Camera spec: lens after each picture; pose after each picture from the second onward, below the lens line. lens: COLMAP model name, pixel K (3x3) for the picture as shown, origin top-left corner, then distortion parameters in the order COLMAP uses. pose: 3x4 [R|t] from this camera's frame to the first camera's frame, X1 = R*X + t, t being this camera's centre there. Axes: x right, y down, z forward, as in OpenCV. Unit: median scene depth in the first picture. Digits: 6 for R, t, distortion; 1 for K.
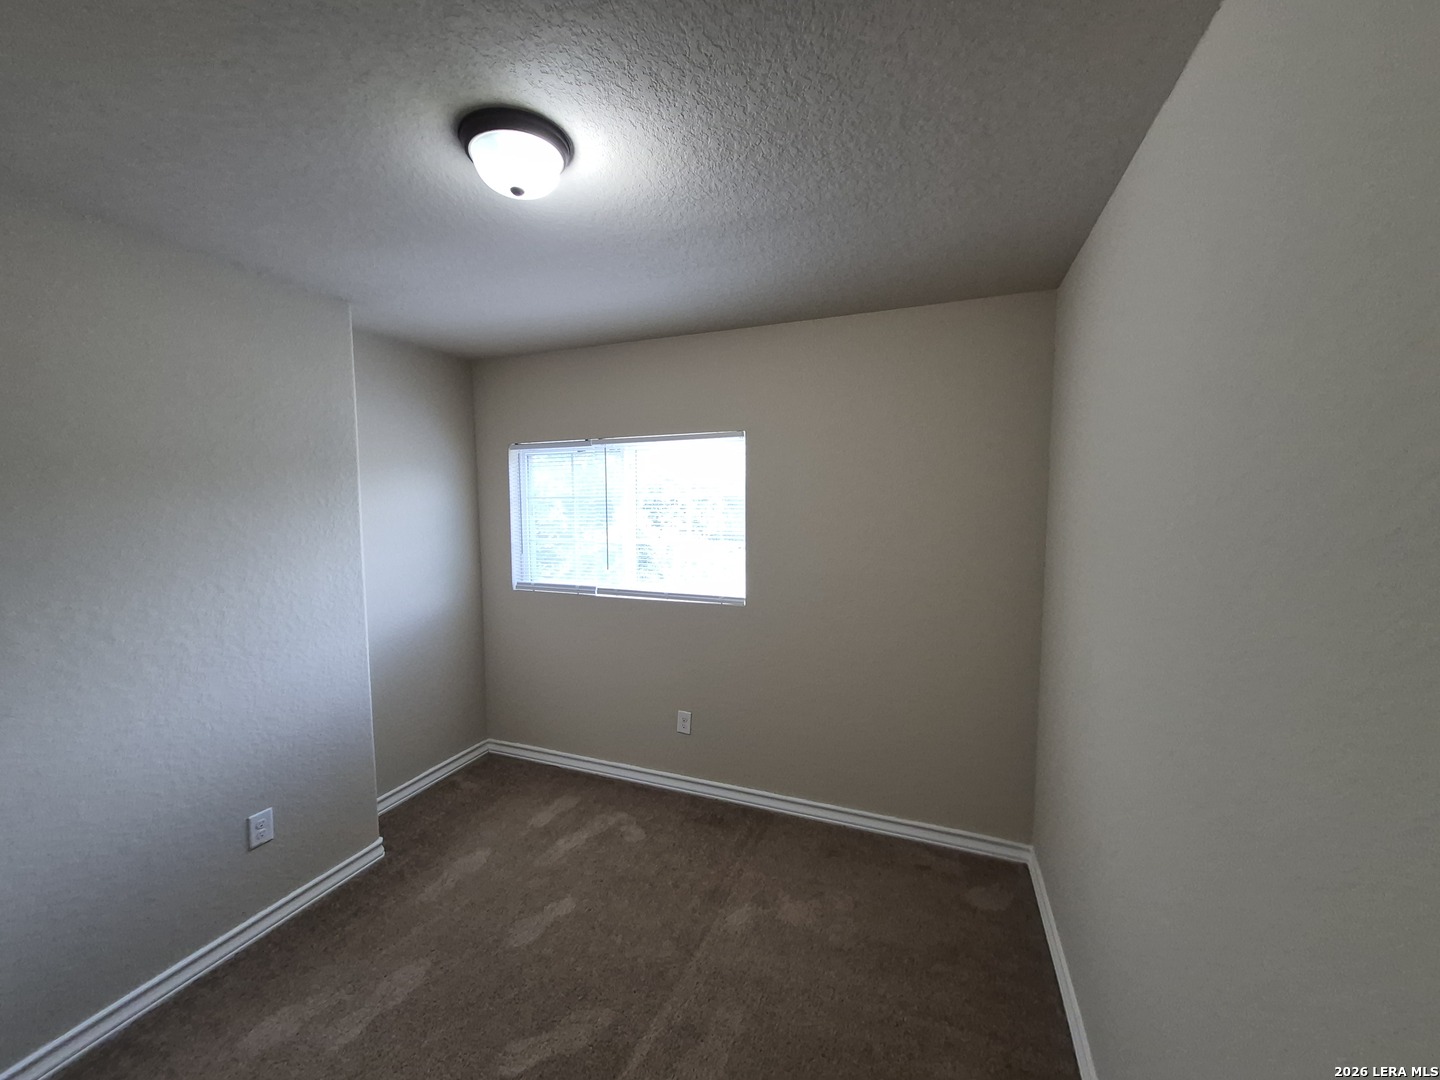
lens RADIAL K [[582.3, 0, 721.5], [0, 582.3, 558.1], [0, 0, 1]] dist [0.025771, 0.000049]
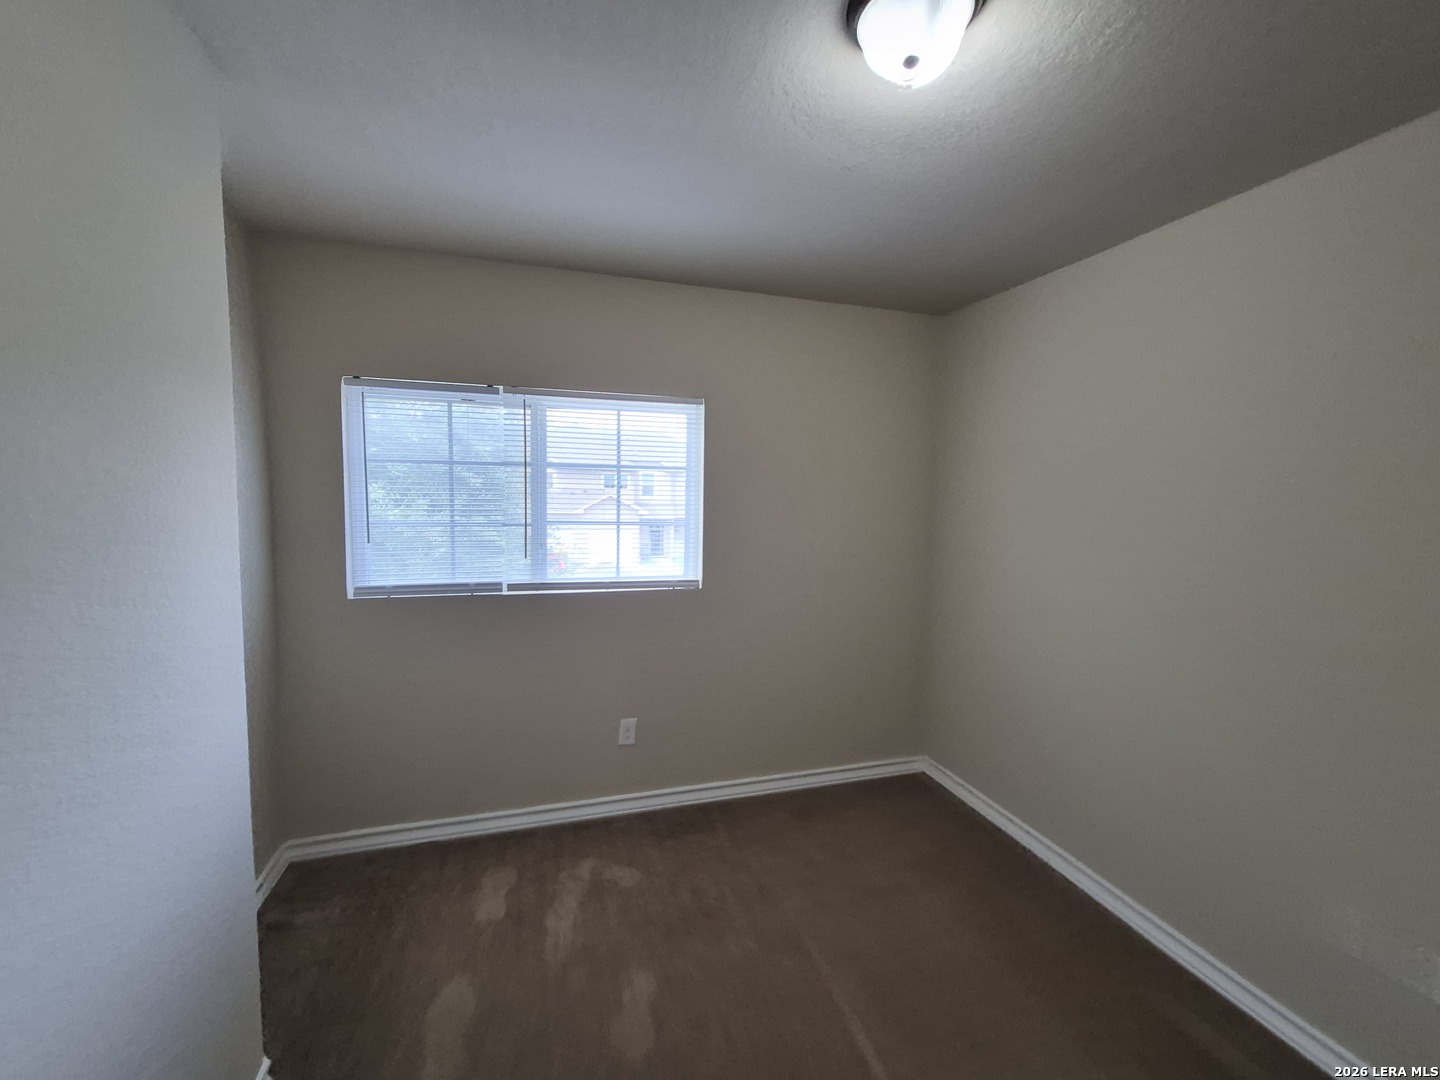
lens RADIAL K [[591.6, 0, 735.3], [0, 591.6, 542.7], [0, 0, 1]] dist [-0.000861, -0.000089]
pose [[0.773808, -0.040510, 0.632123, -0.501969], [0.034214, 0.999169, 0.022150, -0.010235], [-0.632496, 0.004487, 0.774551, 0.238229]]
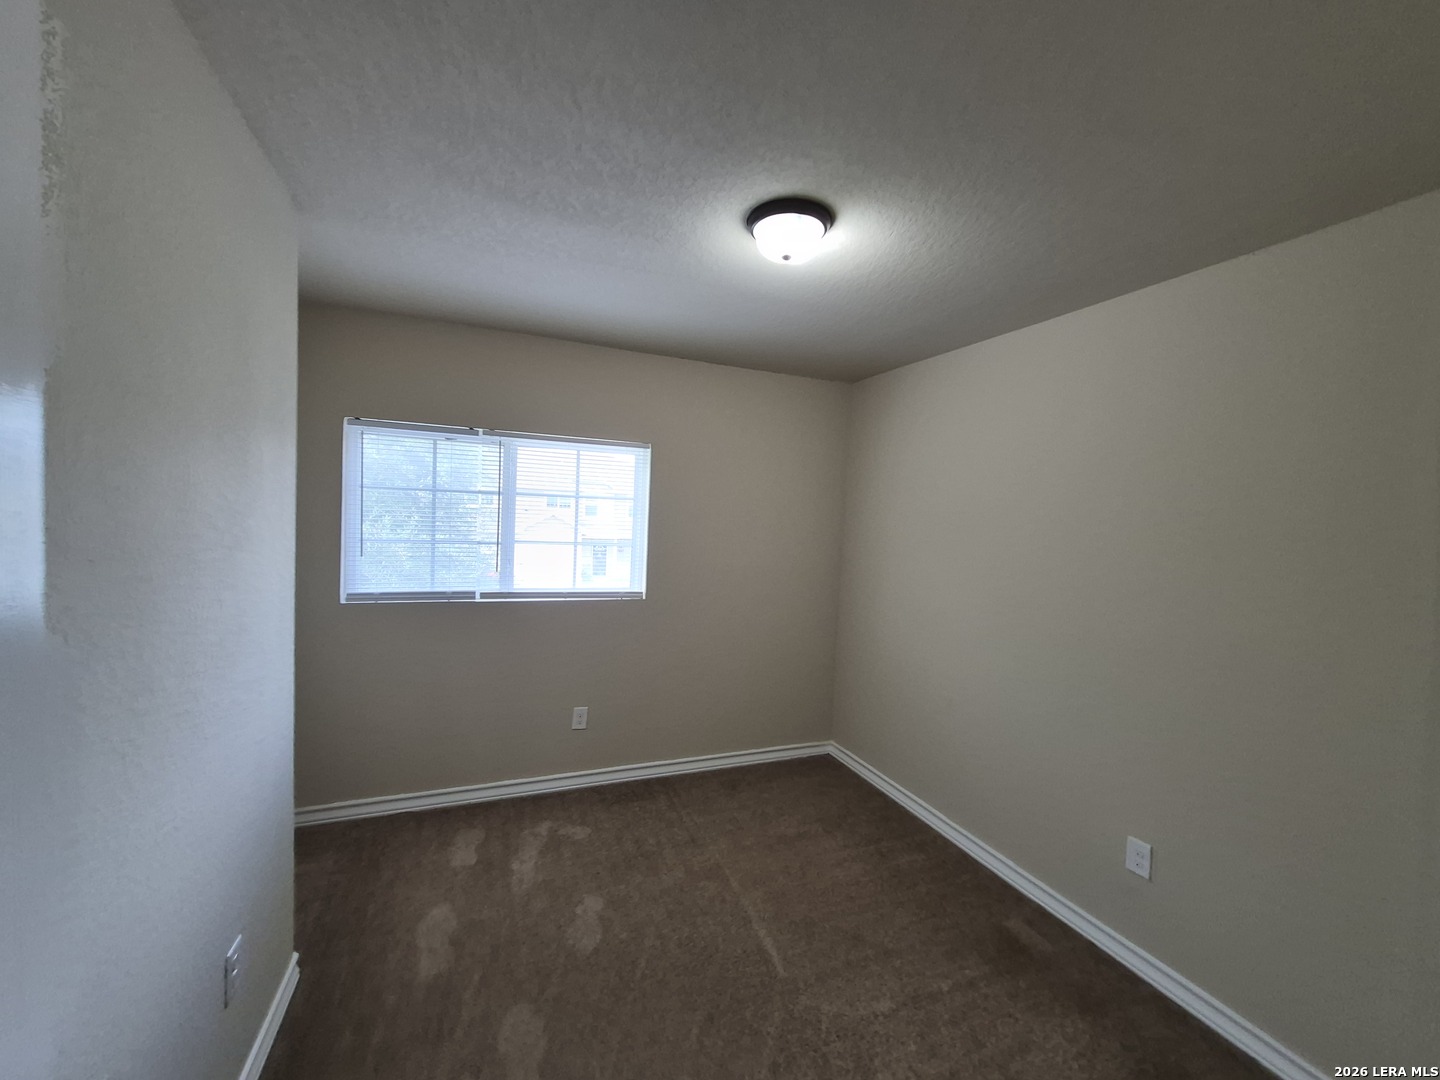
lens RADIAL K [[568.3, 0, 757.7], [0, 568.3, 542.2], [0, 0, 1]] dist [-0.013097, -0.000159]
pose [[0.683325, -0.000928, 0.730113, -0.603097], [0.024680, 0.999457, -0.021828, 0.003471], [-0.729697, 0.032935, 0.682977, 0.091079]]
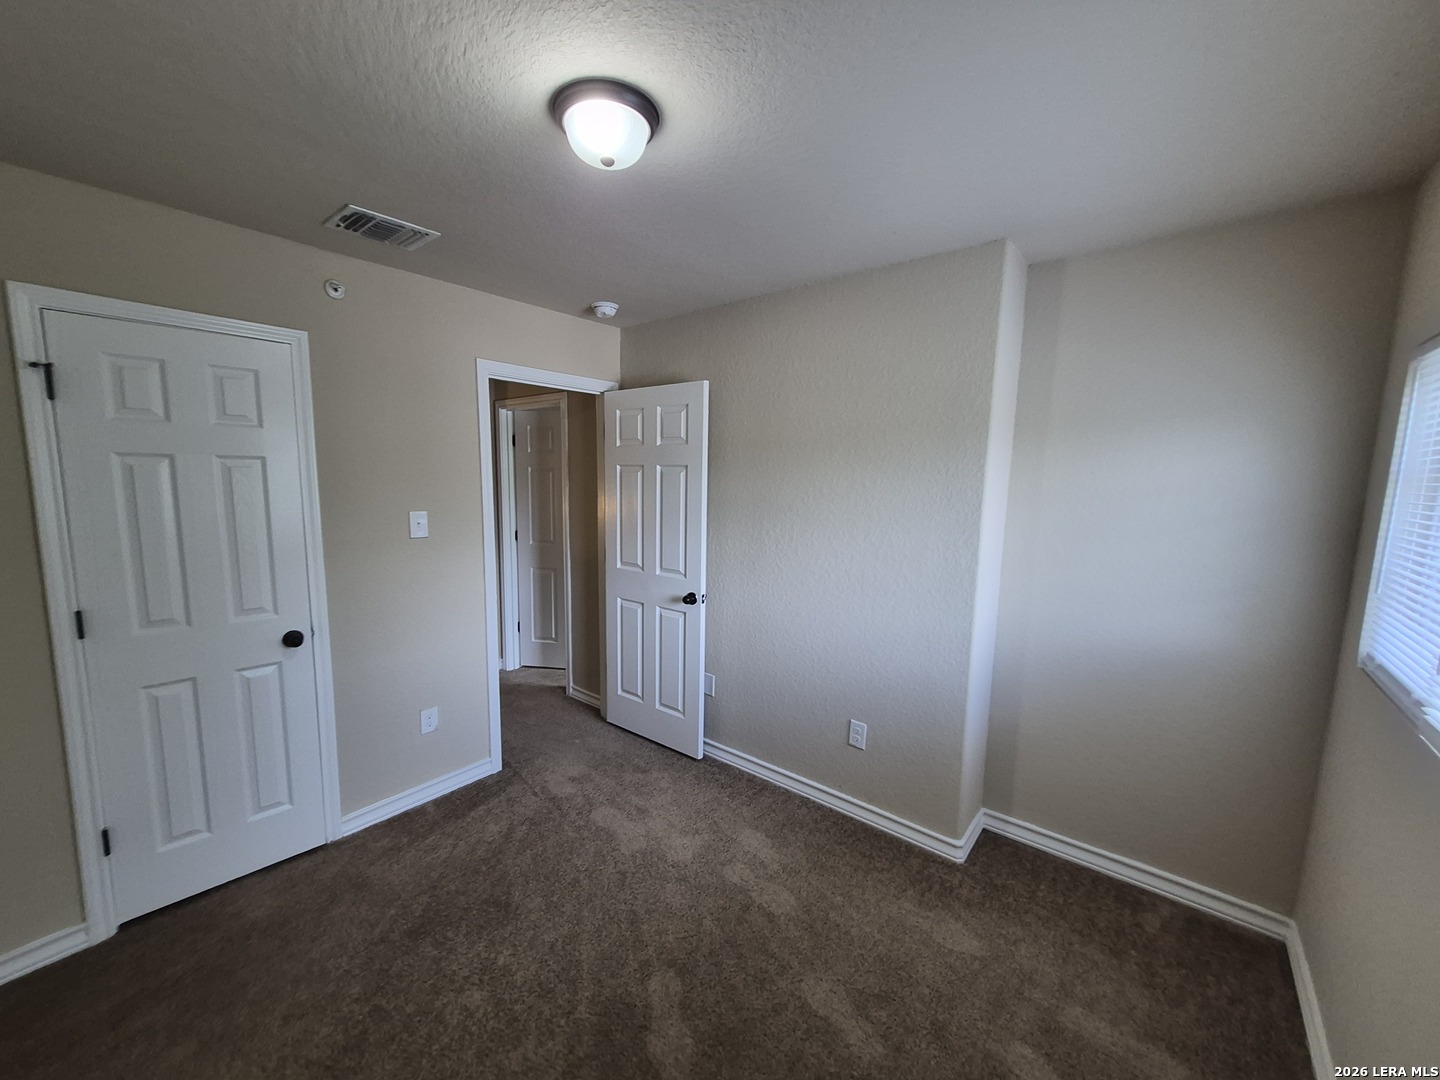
lens RADIAL K [[569.1, 0, 712.4], [0, 569.1, 548.8], [0, 0, 1]] dist [-0.000428, 0.000047]
pose [[-0.335828, 0.108104, -0.935699, 0.286243], [-0.123998, 0.979673, 0.157689, -0.053091], [0.933726, 0.168982, -0.315597, 0.744284]]
